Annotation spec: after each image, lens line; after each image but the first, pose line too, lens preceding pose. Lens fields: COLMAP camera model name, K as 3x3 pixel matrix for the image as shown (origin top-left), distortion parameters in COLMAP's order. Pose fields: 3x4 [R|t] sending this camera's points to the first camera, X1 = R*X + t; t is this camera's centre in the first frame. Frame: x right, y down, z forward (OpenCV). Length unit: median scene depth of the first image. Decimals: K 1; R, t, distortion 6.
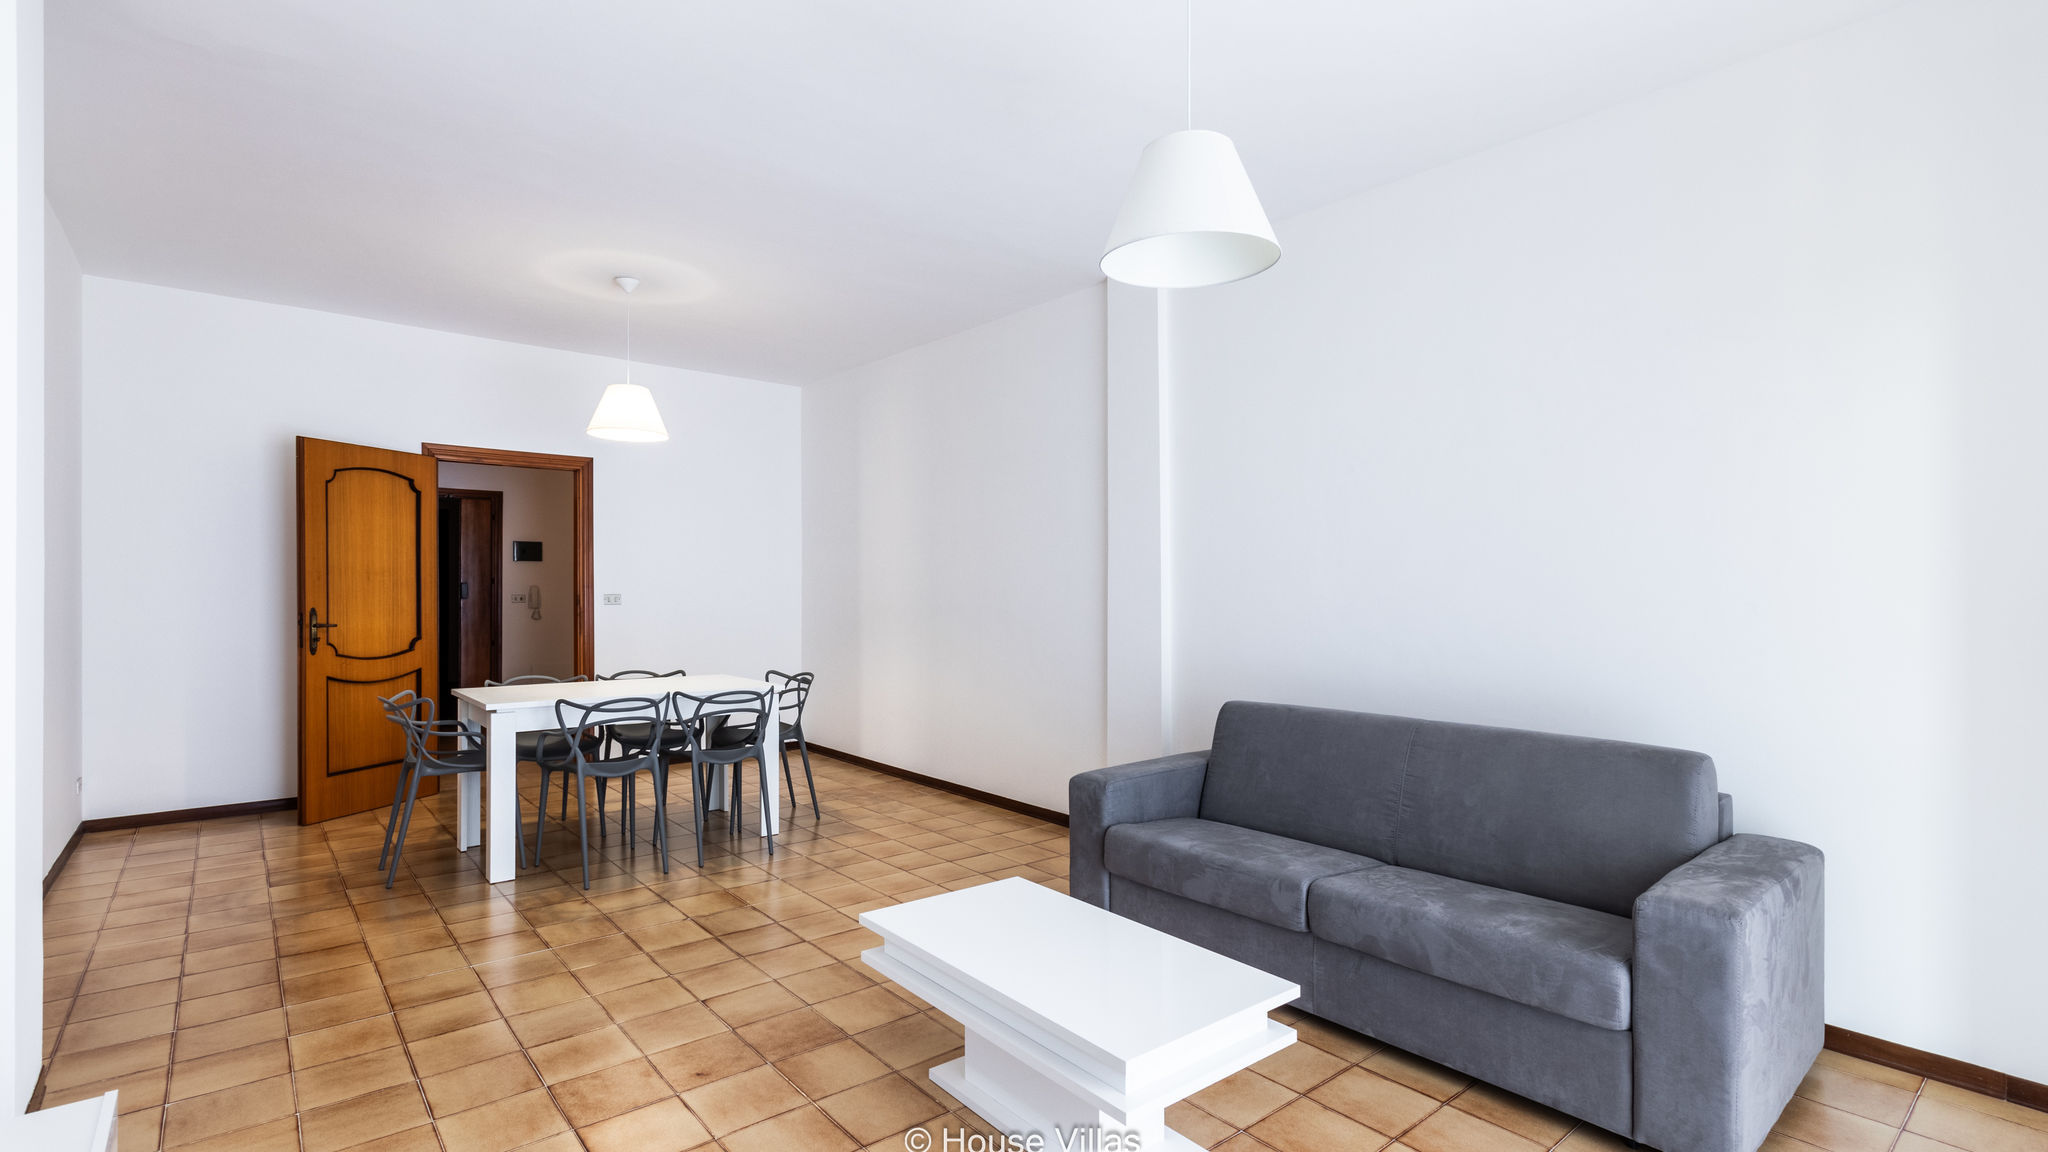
lens RADIAL K [[942.2, 0, 1013.7], [0, 942.2, 575.9], [0, 0, 1]] dist [0.003418, -0.001071]
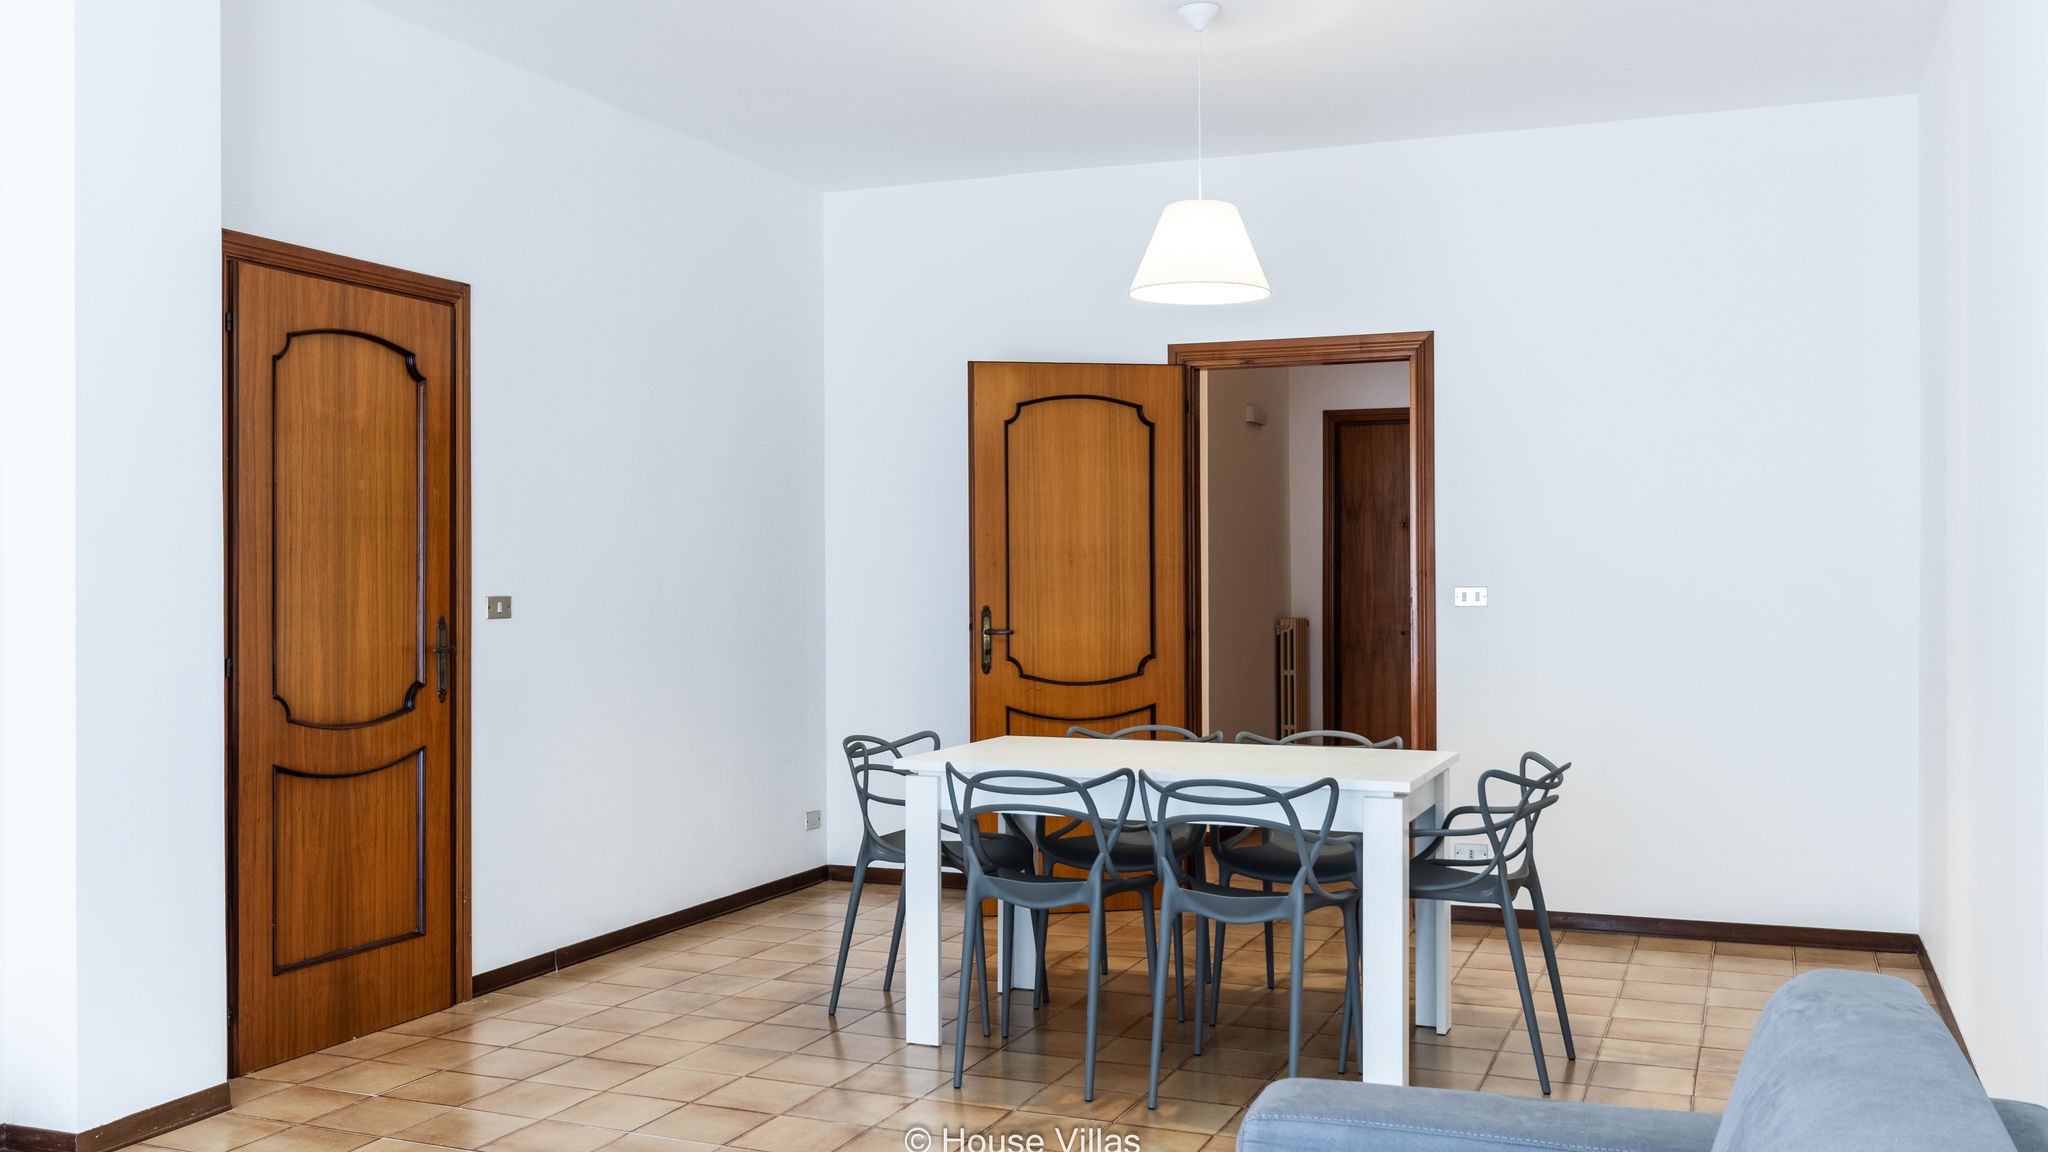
lens RADIAL K [[1785.9, 0, 1024.0], [0, 1785.9, 576.0], [0, 0, 1]] dist [-0.010878, 0.006376]
pose [[0.467913, -0.005327, -0.883759, 0.409038], [0.016565, 0.999859, 0.002744, 0.008113], [0.883619, -0.015923, 0.467935, 0.388234]]
